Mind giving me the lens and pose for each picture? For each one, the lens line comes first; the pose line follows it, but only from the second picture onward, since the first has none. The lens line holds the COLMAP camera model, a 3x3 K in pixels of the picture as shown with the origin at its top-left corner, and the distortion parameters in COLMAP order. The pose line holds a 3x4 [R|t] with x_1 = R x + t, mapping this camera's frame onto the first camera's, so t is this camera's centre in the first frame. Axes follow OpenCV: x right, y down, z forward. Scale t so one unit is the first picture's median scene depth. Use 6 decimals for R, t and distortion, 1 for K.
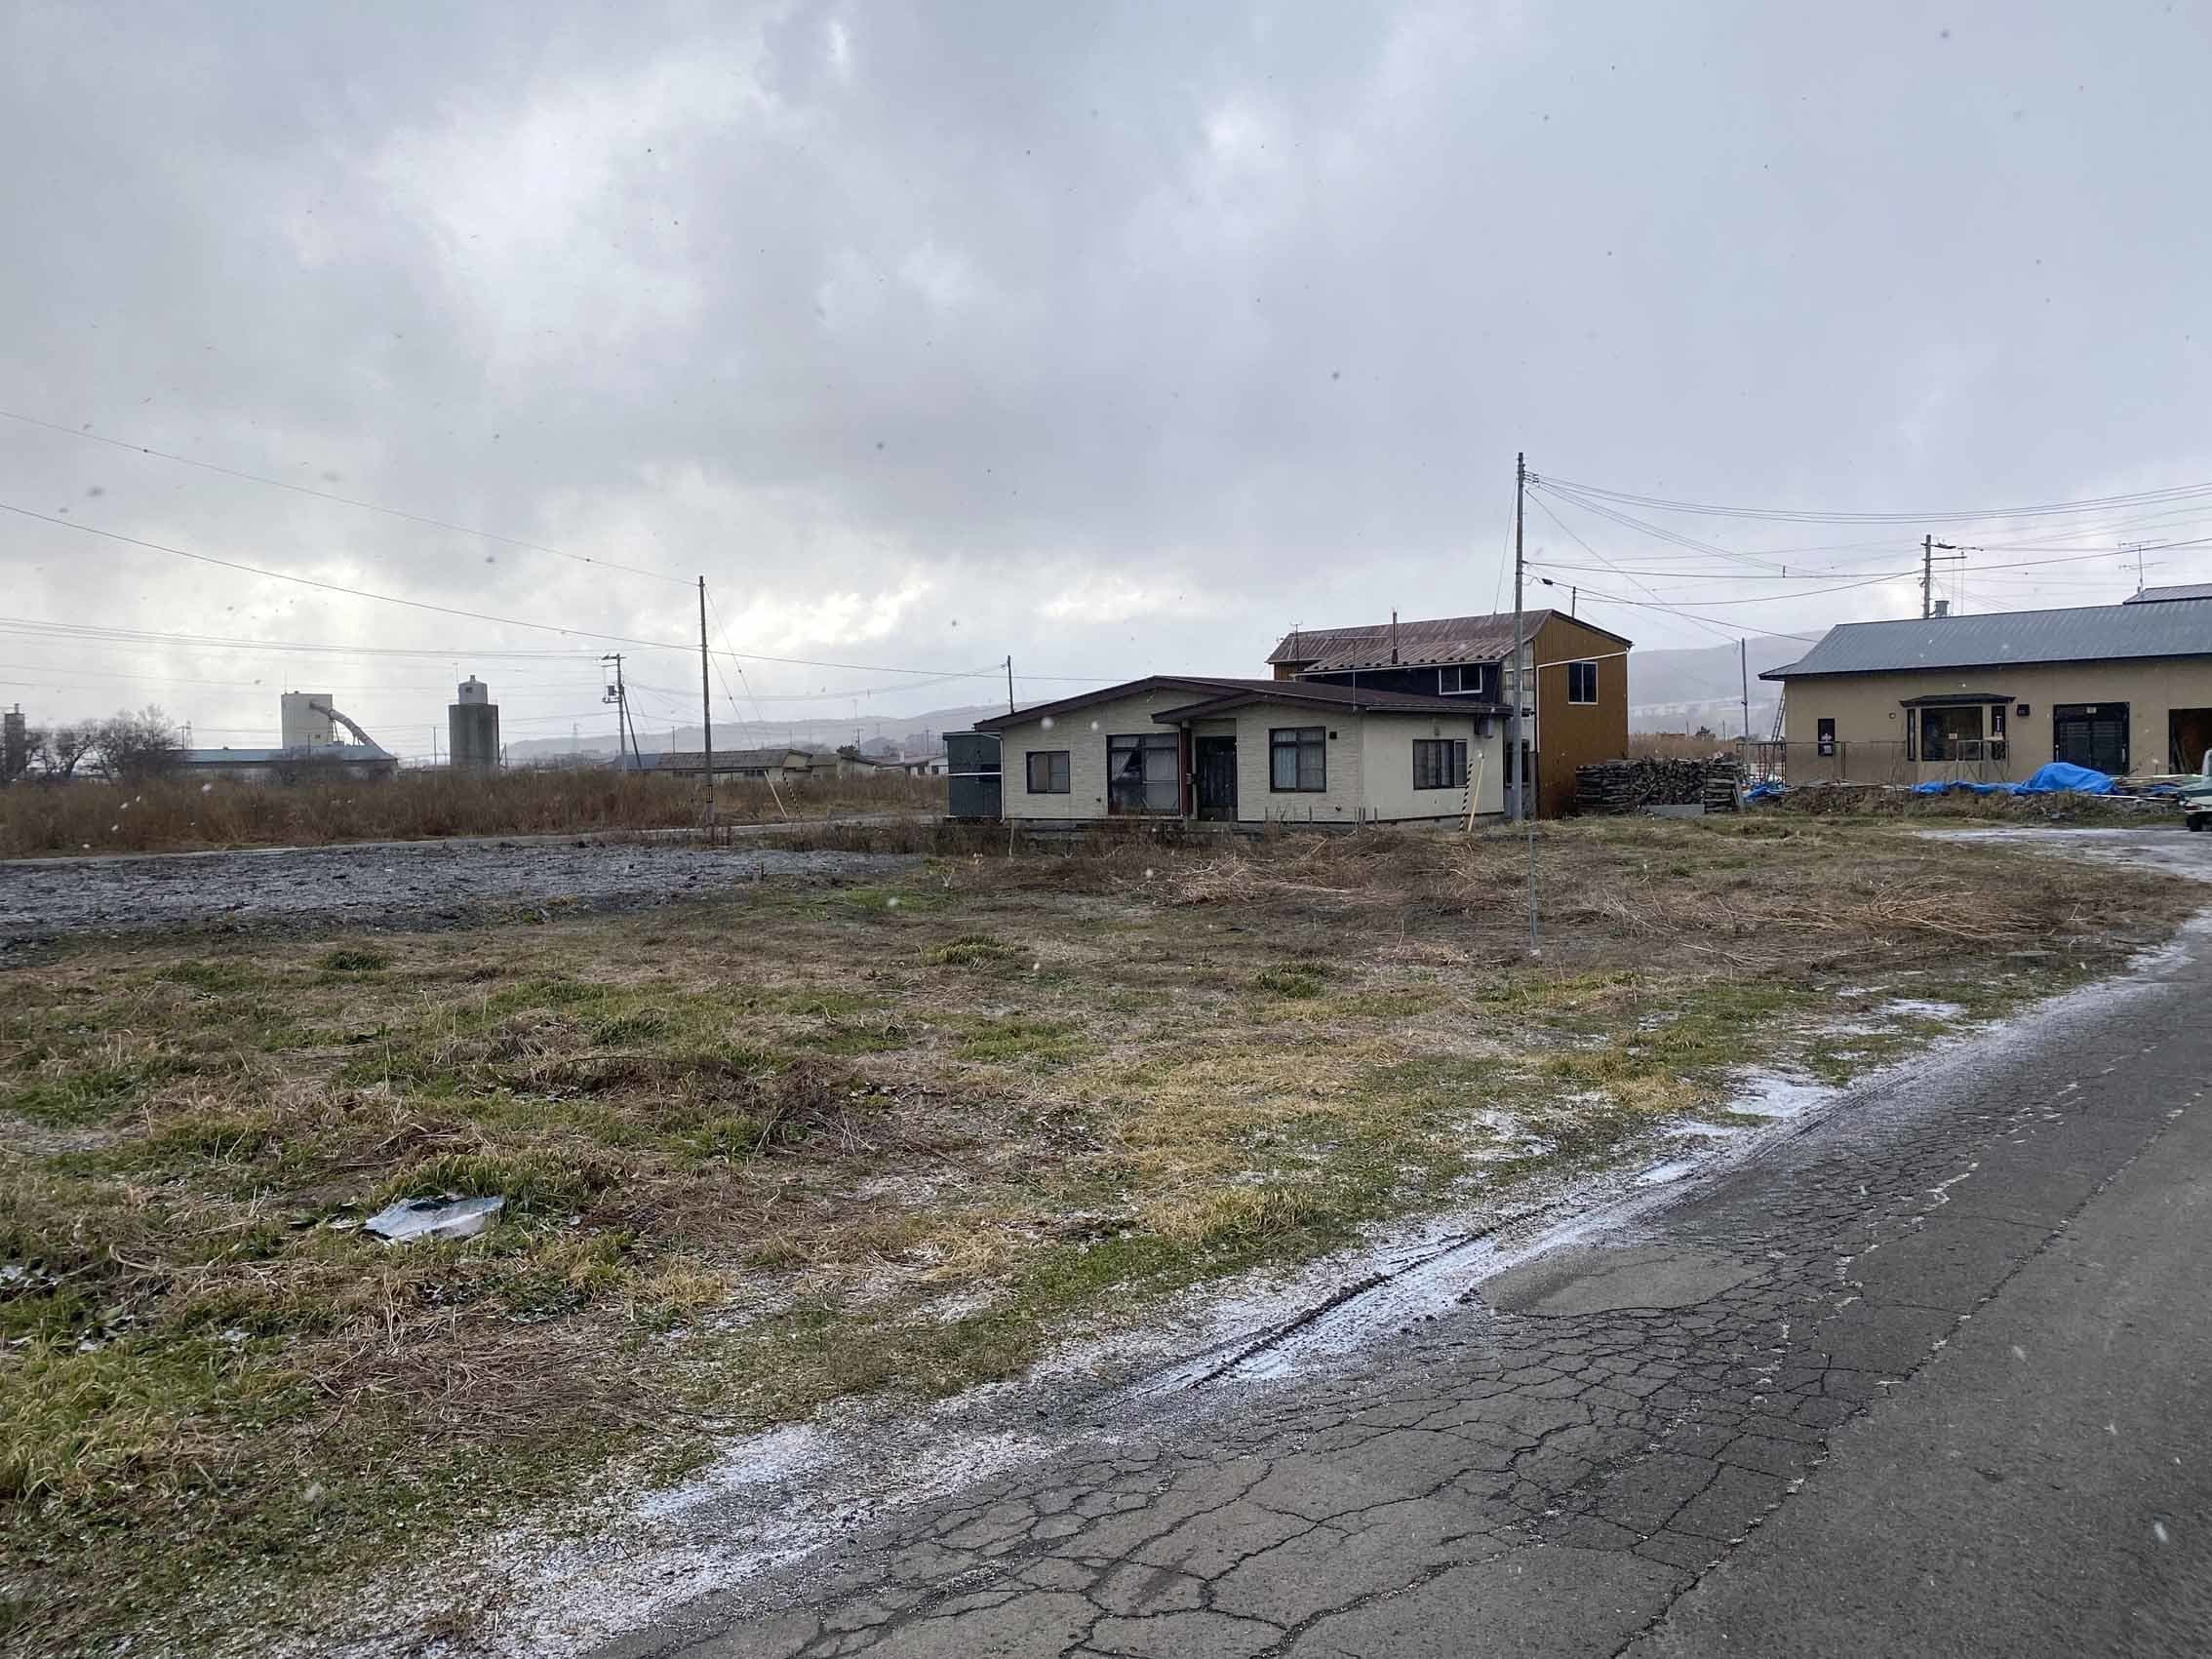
lens RADIAL K [[1604.8, 0, 1103.6], [0, 1604.8, 785.6], [0, 0, 1]] dist [0.024396, -0.055628]
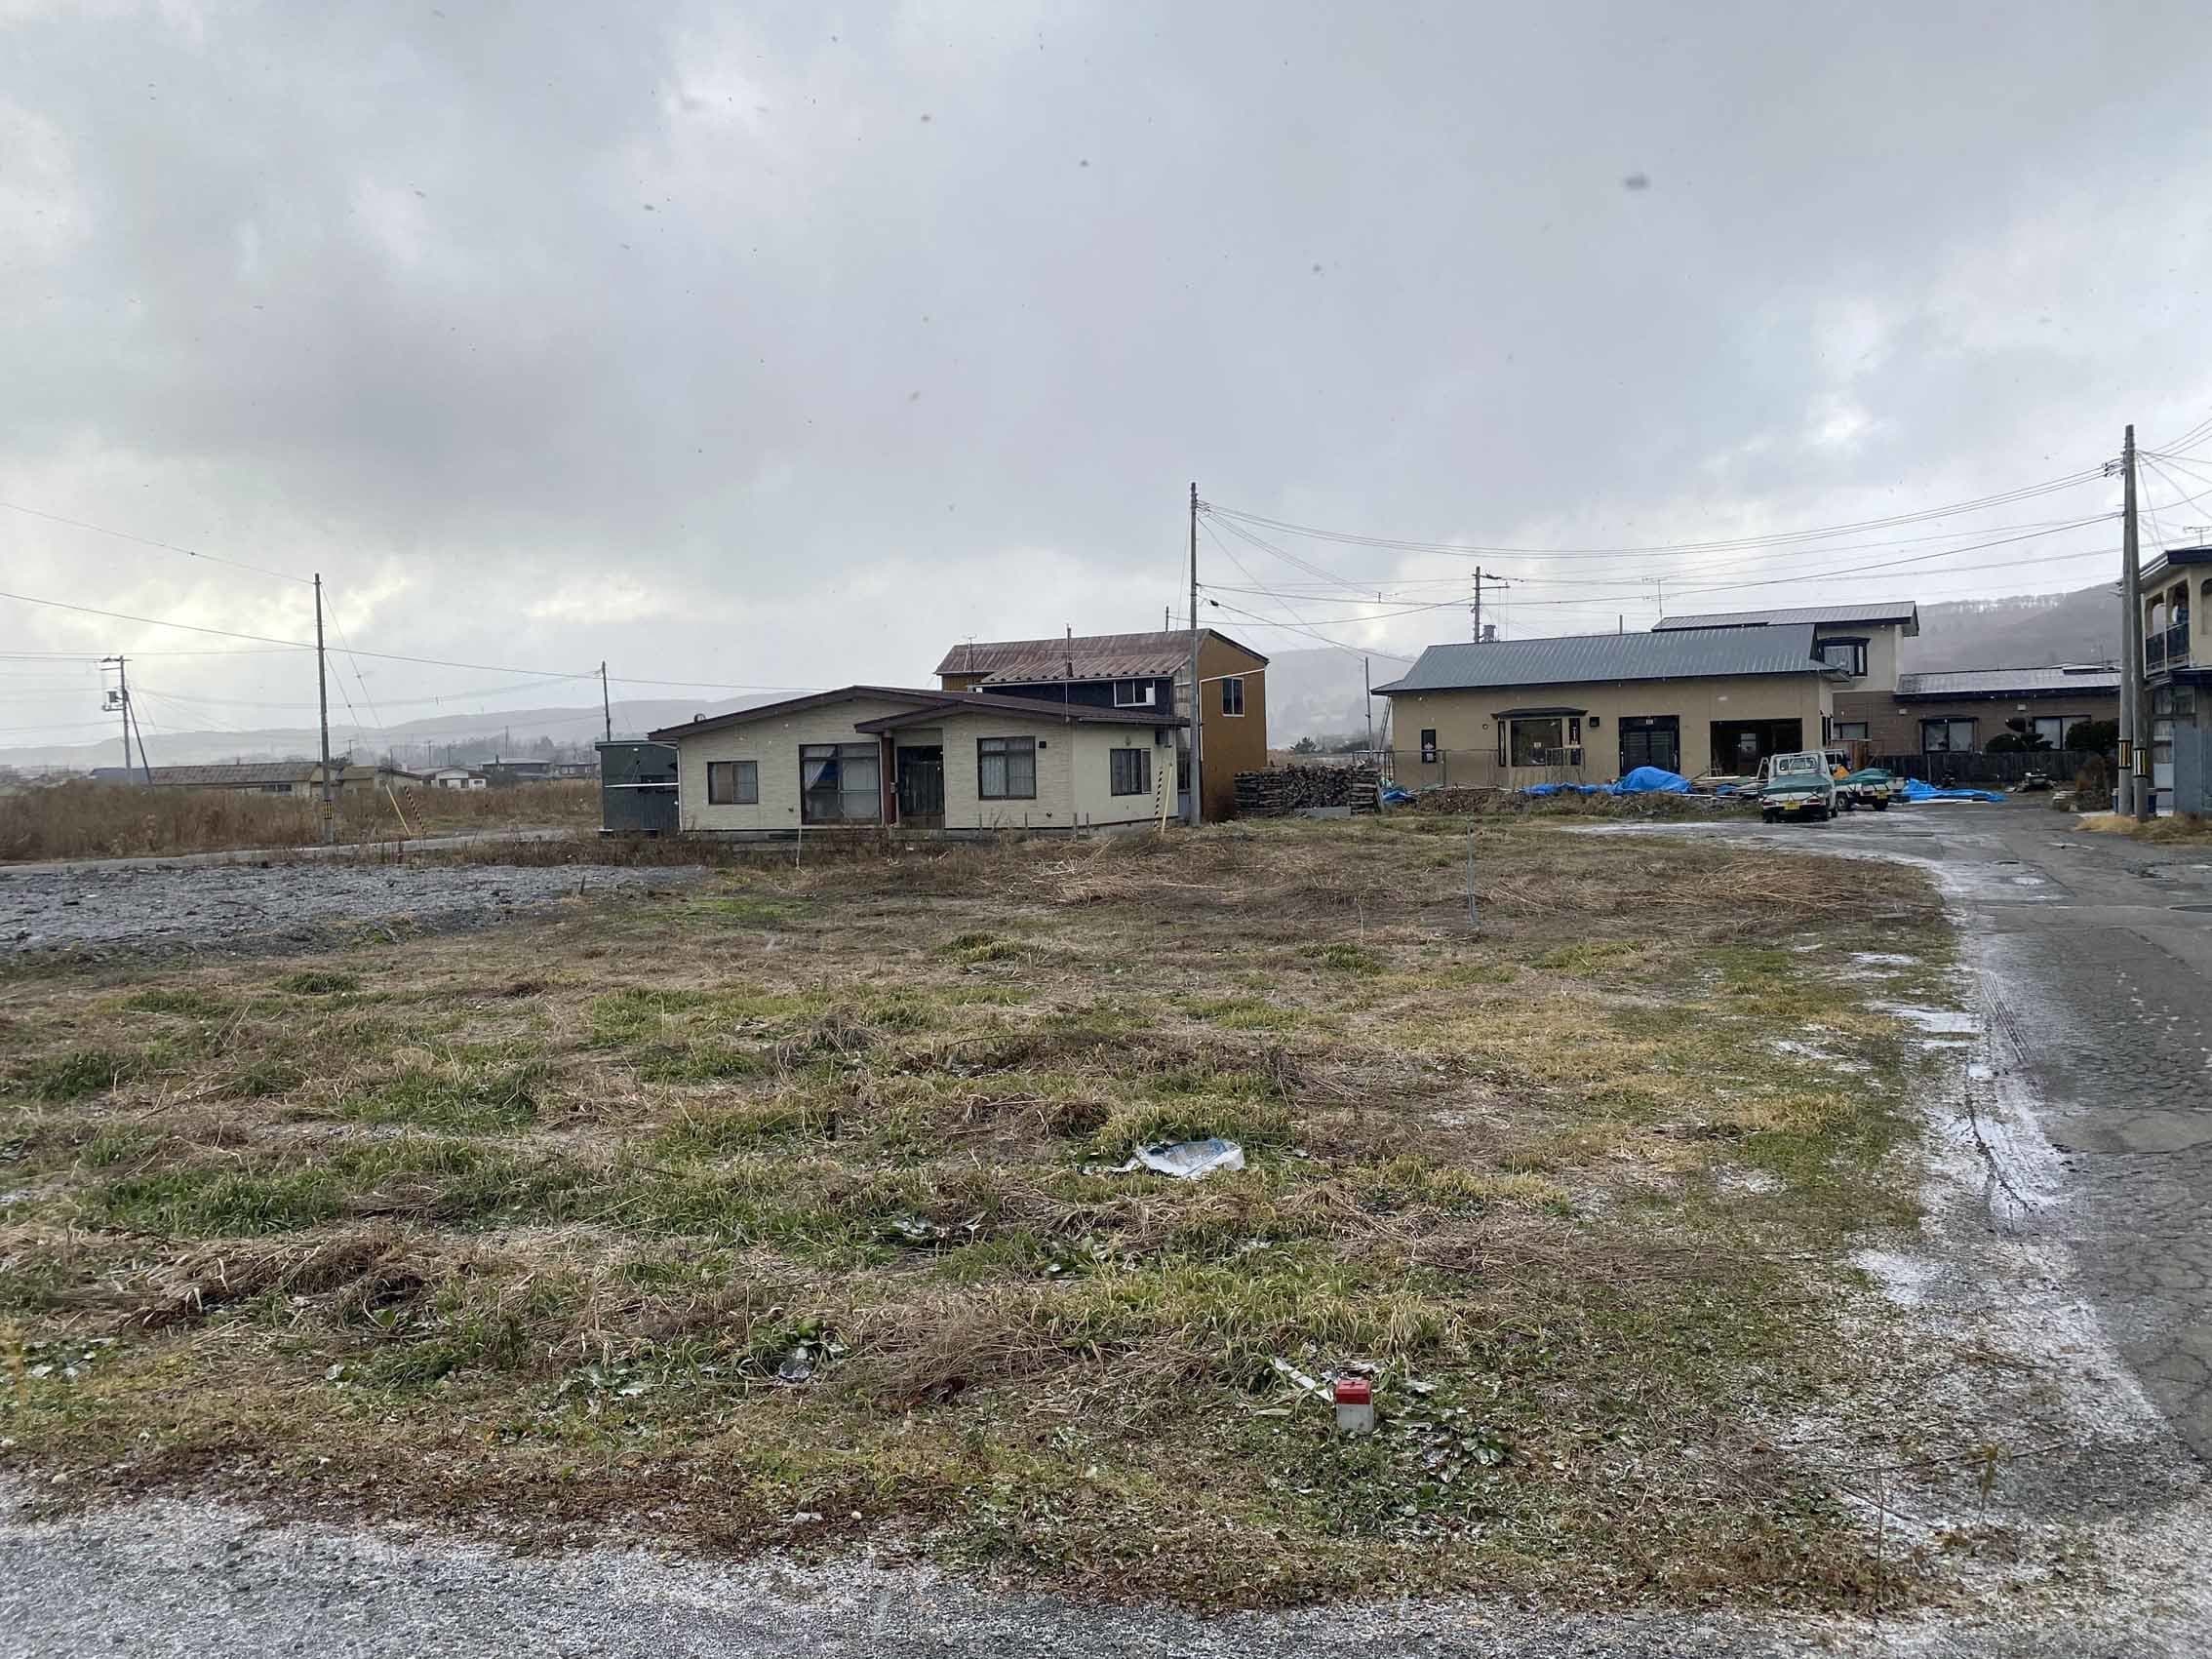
lens RADIAL K [[1591.7, 0, 1106.0], [0, 1591.7, 829.5], [0, 0, 1]] dist [0.028503, -0.054510]
pose [[0.960329, -0.016260, 0.278394, -0.109989], [0.010418, 0.999694, 0.022450, 0.001161], [-0.278674, -0.018659, 0.960205, -0.008496]]
